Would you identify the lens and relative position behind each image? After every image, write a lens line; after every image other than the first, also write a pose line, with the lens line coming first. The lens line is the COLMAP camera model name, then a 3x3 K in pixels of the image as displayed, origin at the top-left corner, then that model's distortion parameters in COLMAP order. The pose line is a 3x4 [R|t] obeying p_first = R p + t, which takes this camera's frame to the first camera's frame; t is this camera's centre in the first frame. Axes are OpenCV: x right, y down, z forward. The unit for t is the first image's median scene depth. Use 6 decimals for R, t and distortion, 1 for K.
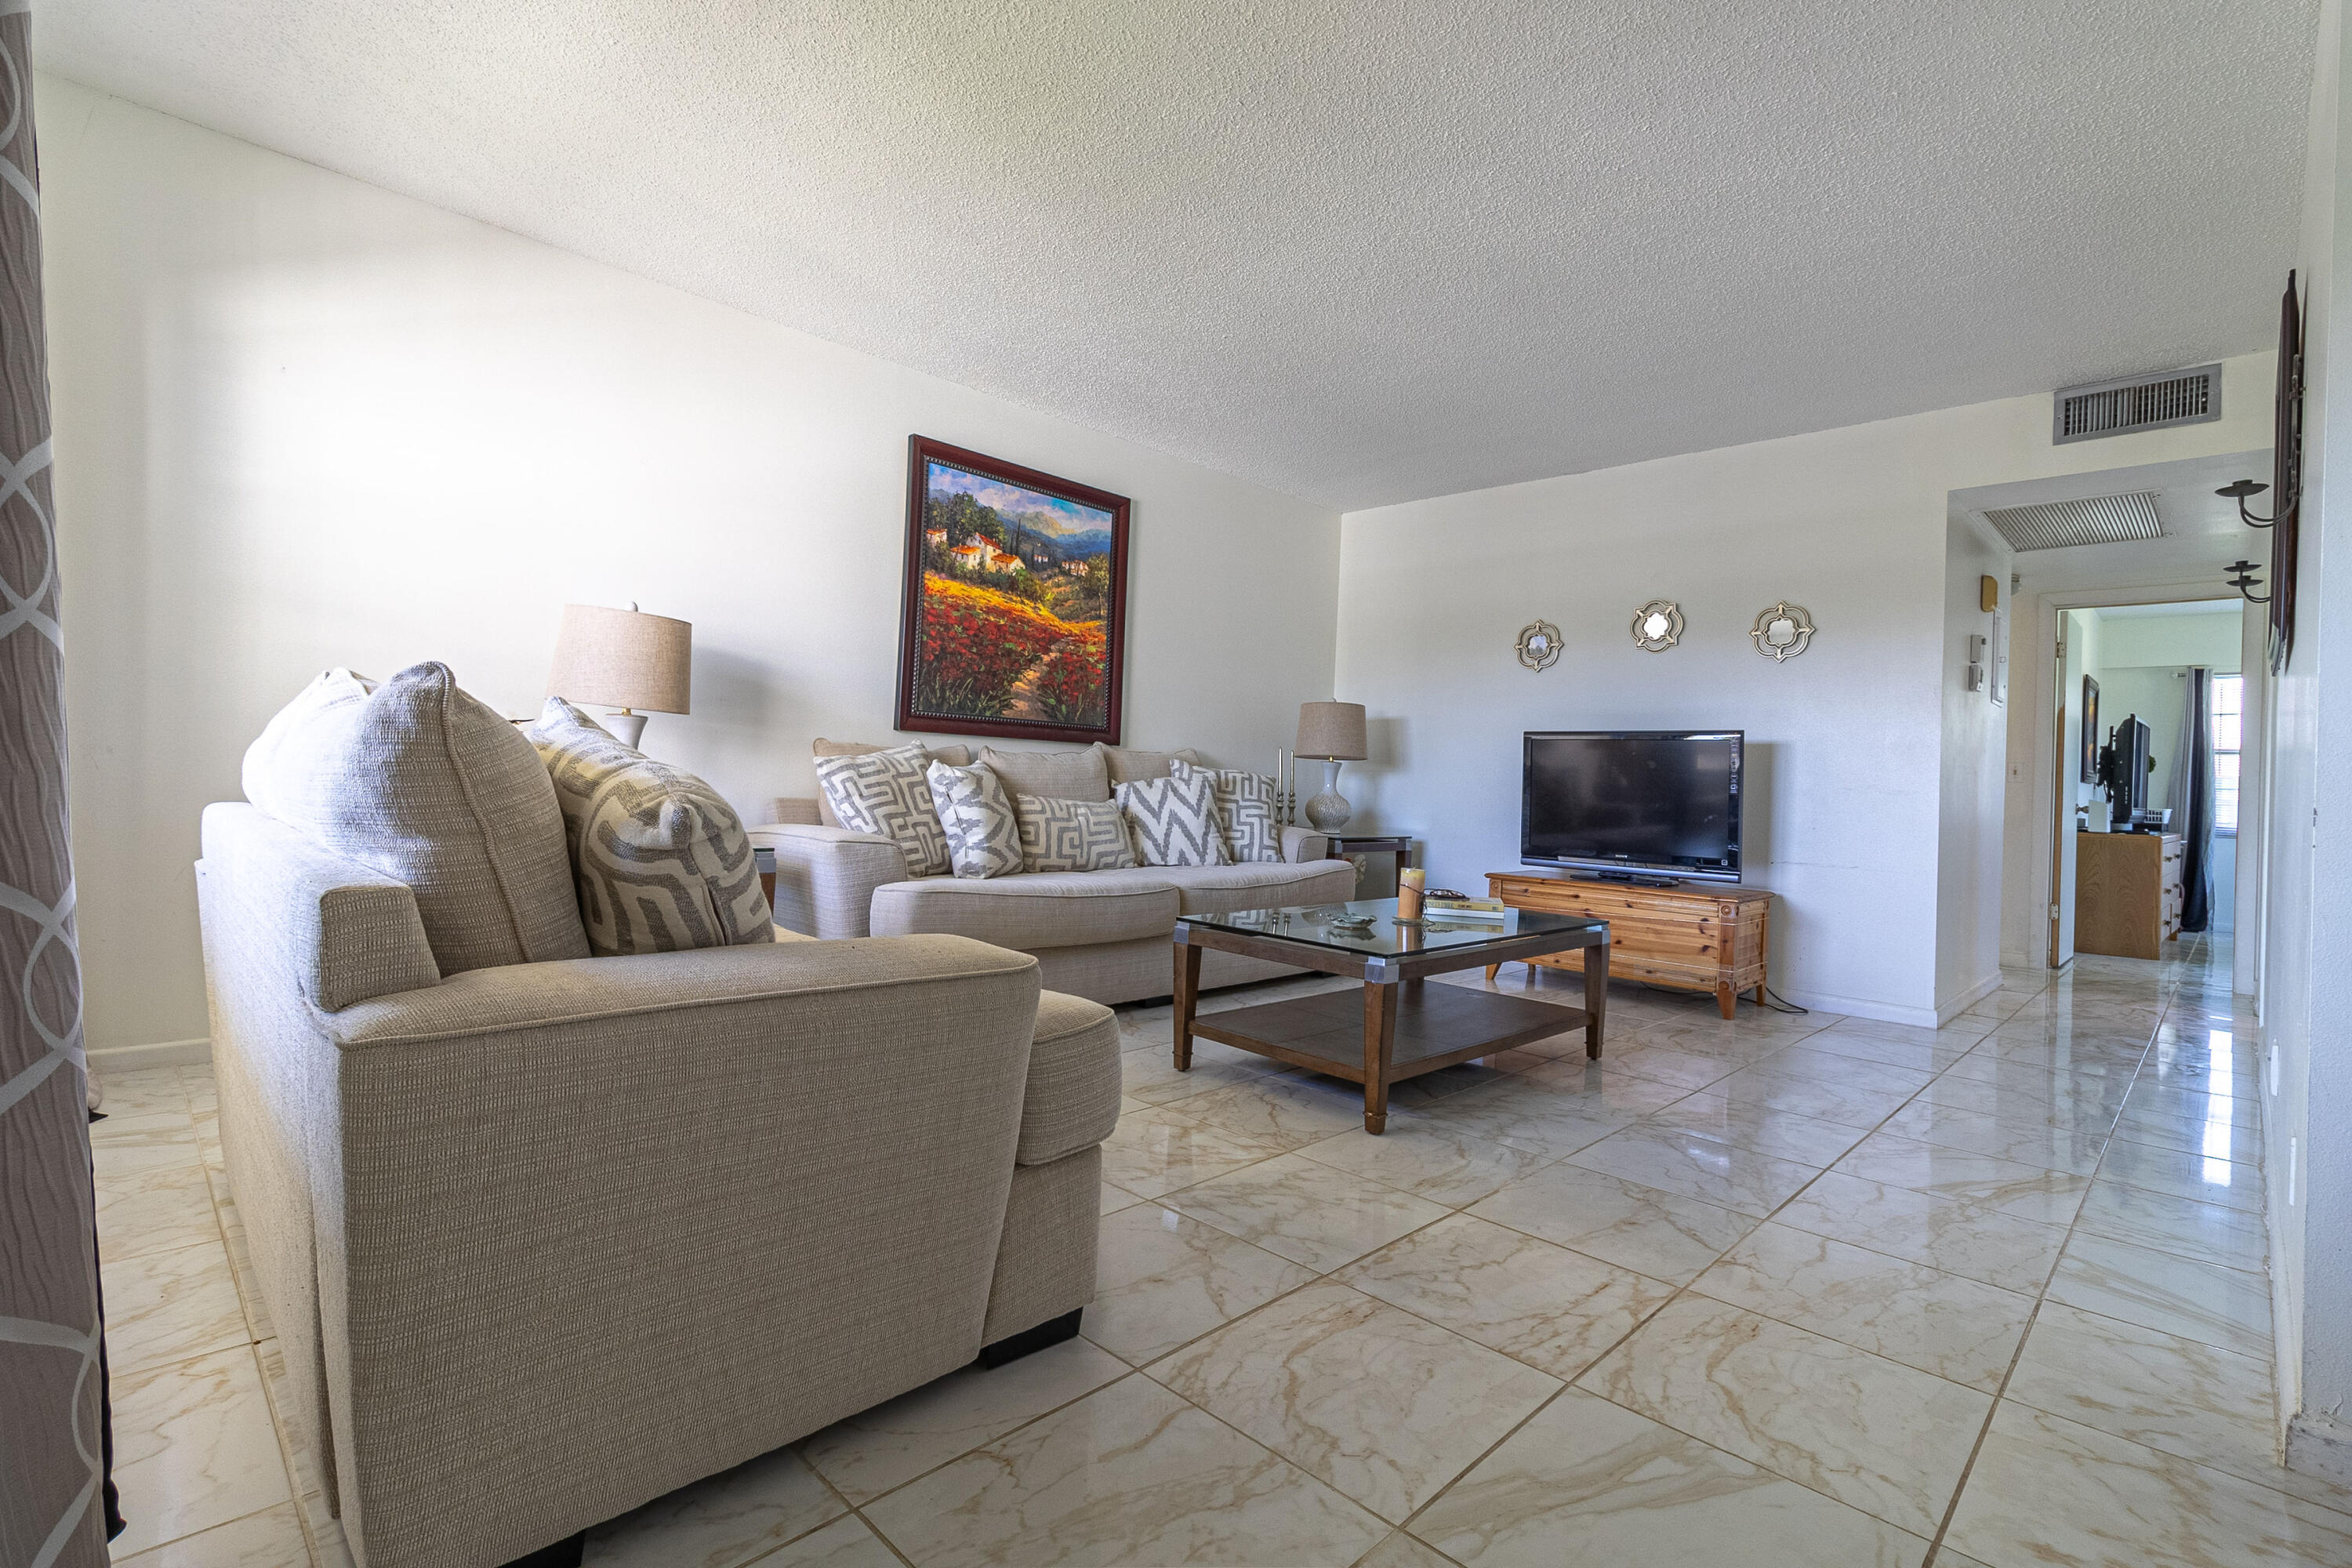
lens RADIAL K [[1078.0, 0, 1204.5], [0, 1078.0, 776.8], [0, 0, 1]] dist [-0.000052, 0.000049]
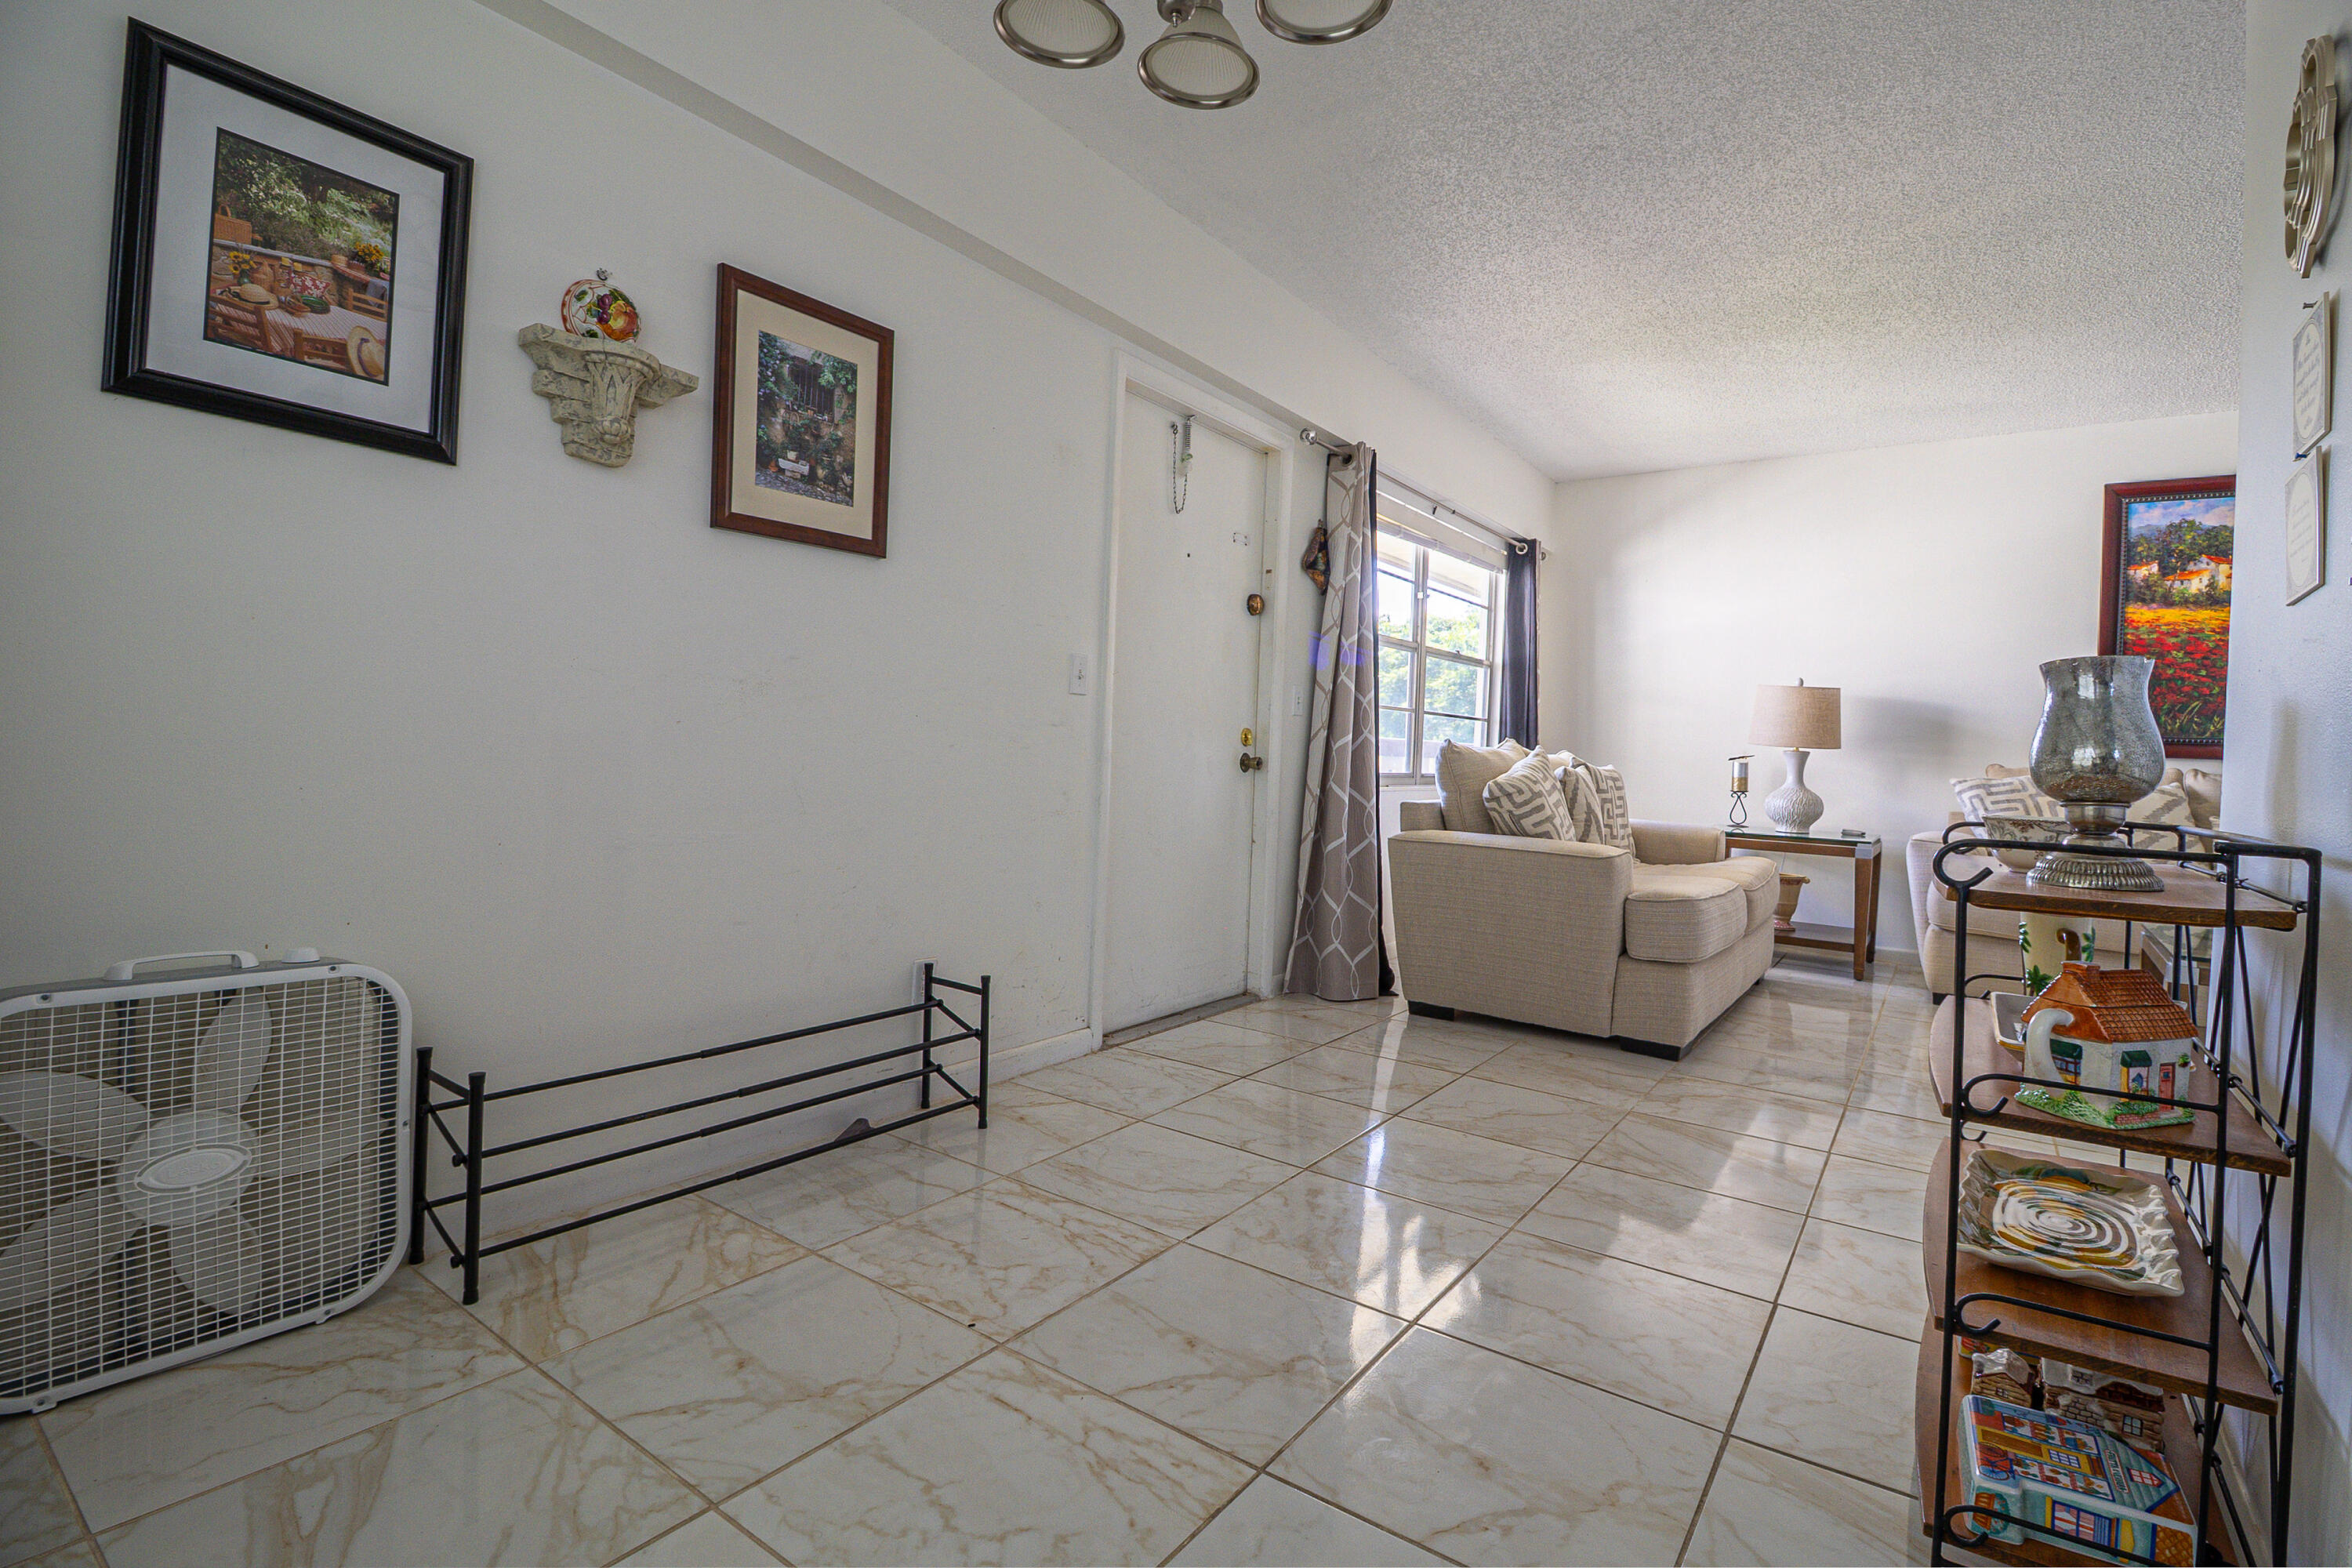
lens RADIAL K [[1078.4, 0, 1191.6], [0, 1078.4, 764.7], [0, 0, 1]] dist [0.000568, -0.000144]
pose [[0.147790, -0.025301, -0.988695, 0.627096], [-0.028954, 0.999134, -0.029896, 0.023873], [0.988595, 0.033045, 0.146929, -0.064571]]
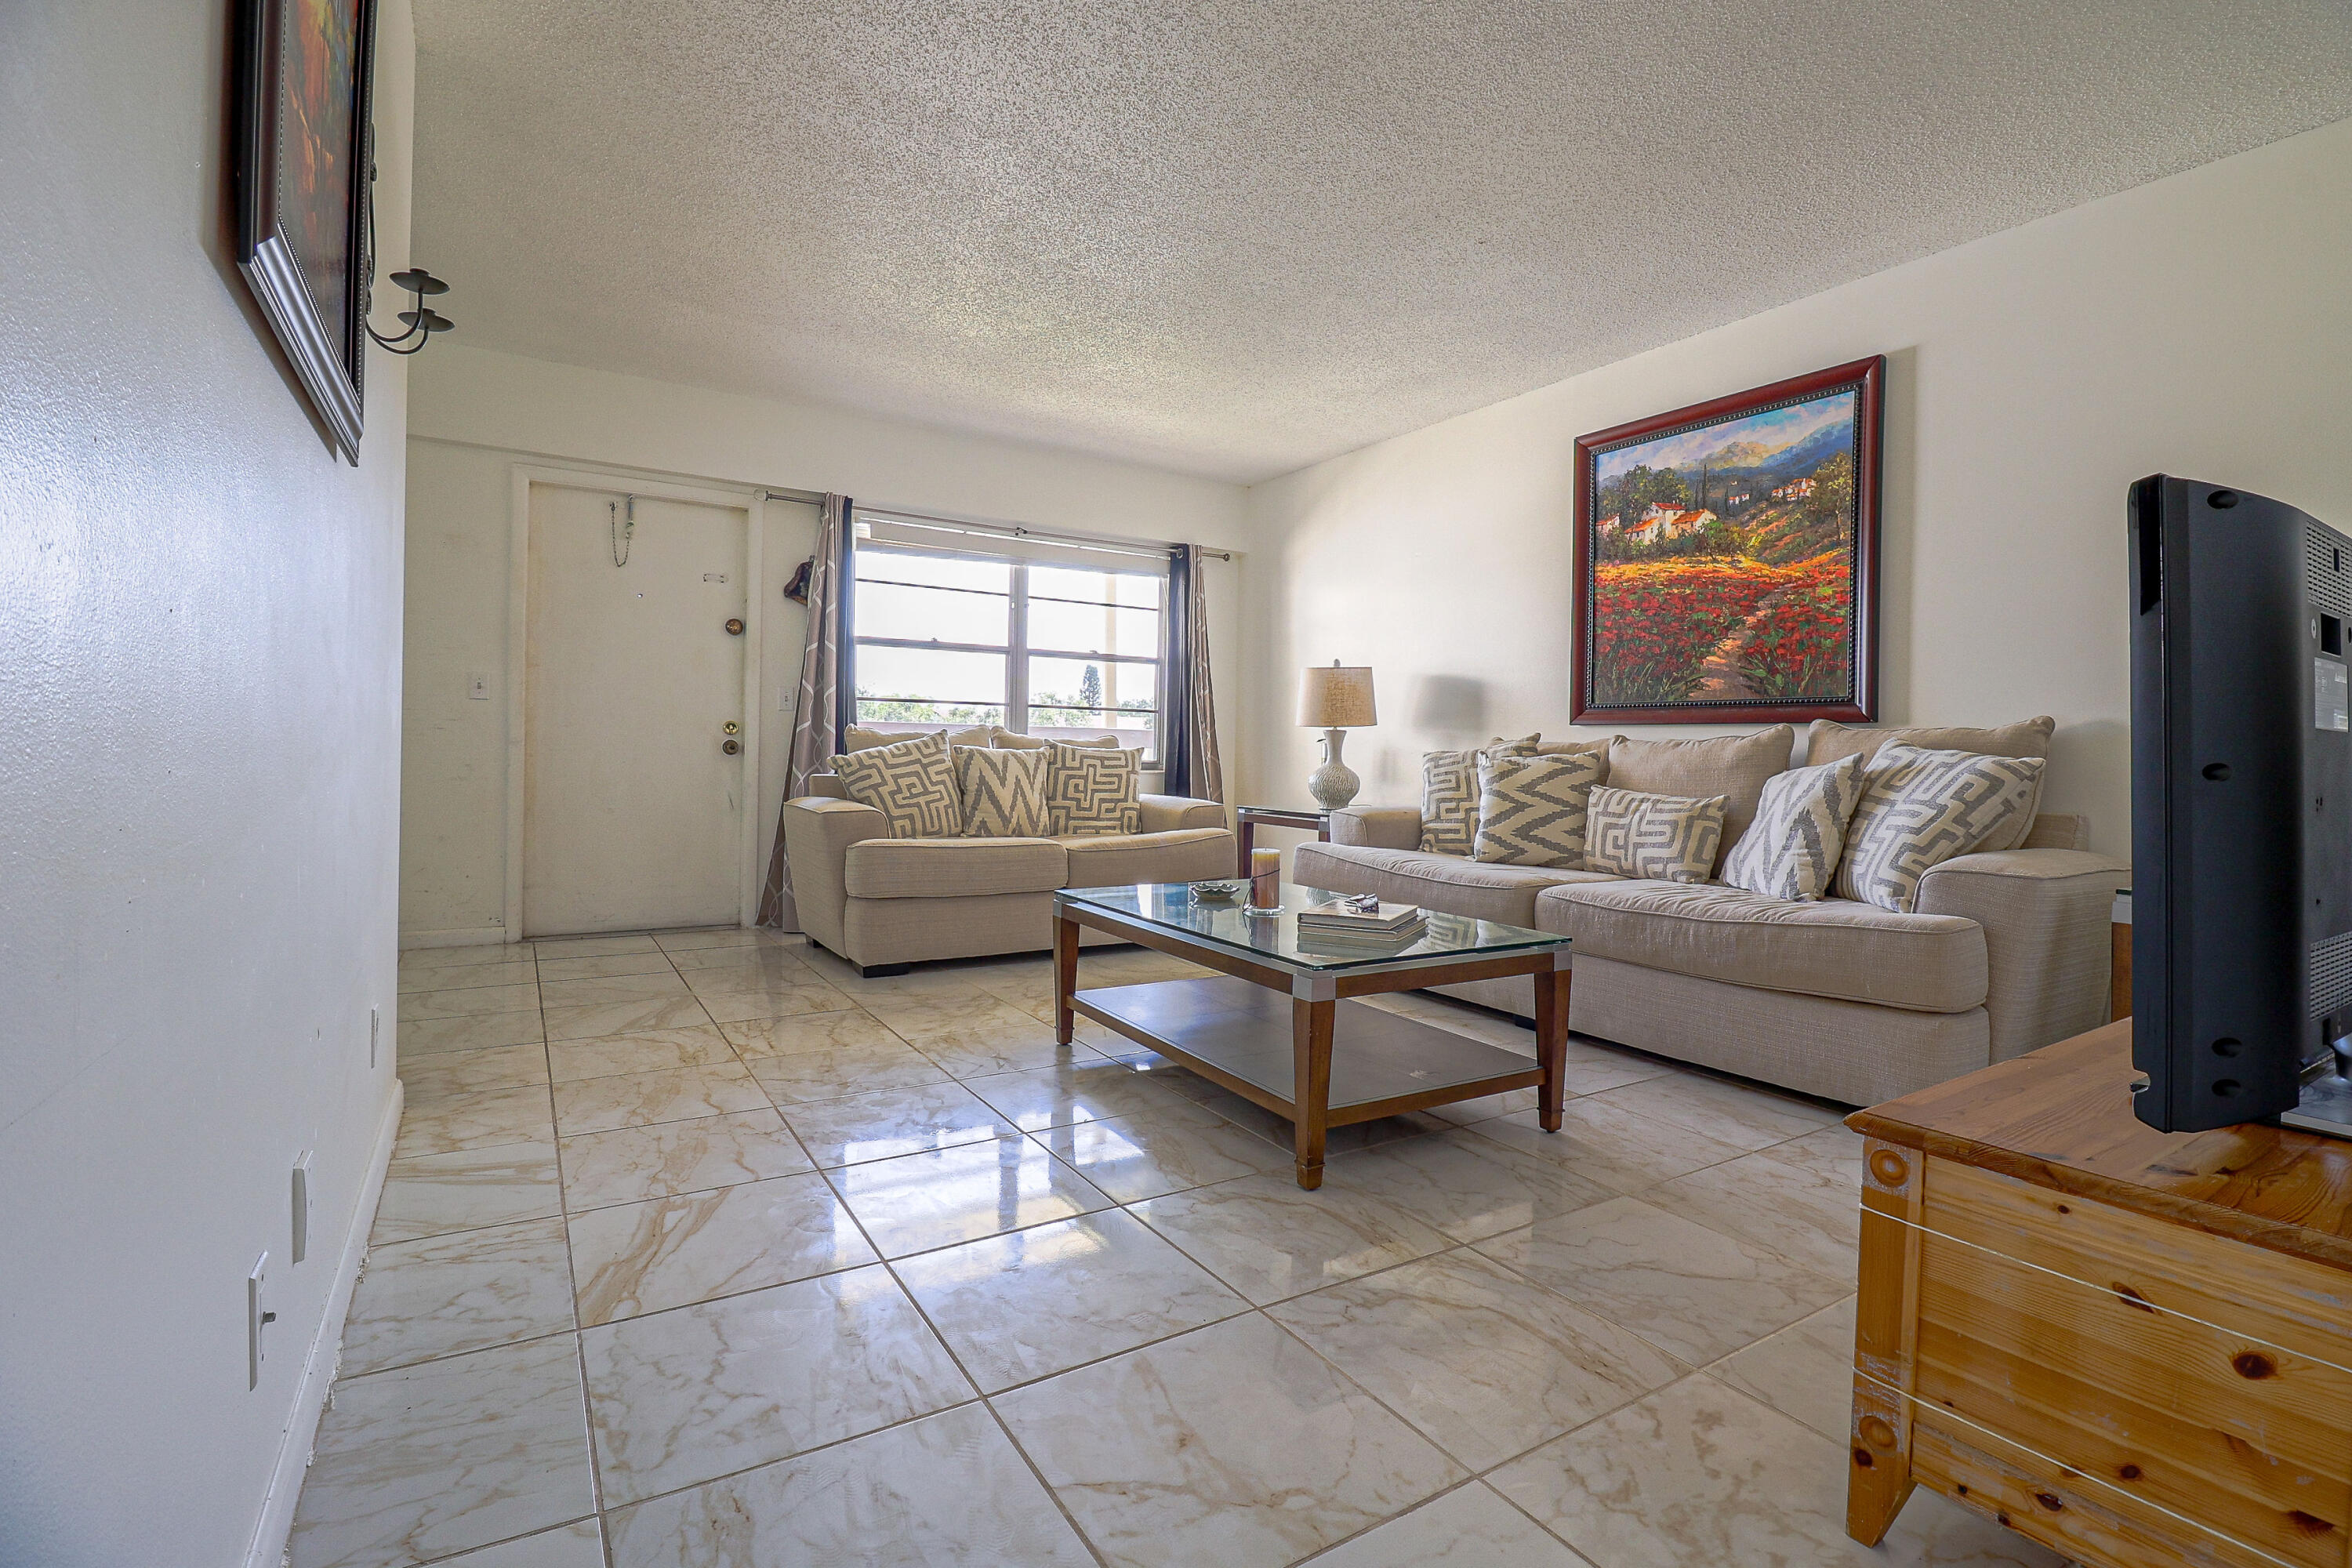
lens RADIAL K [[1022.5, 0, 1140.4], [0, 1022.5, 761.6], [0, 0, 1]] dist [-0.000273, -0.000060]
pose [[-0.243118, -0.035452, -0.969349, 0.720890], [-0.028104, 0.999170, -0.029494, 0.030279], [0.969589, 0.020072, -0.243913, 0.788396]]
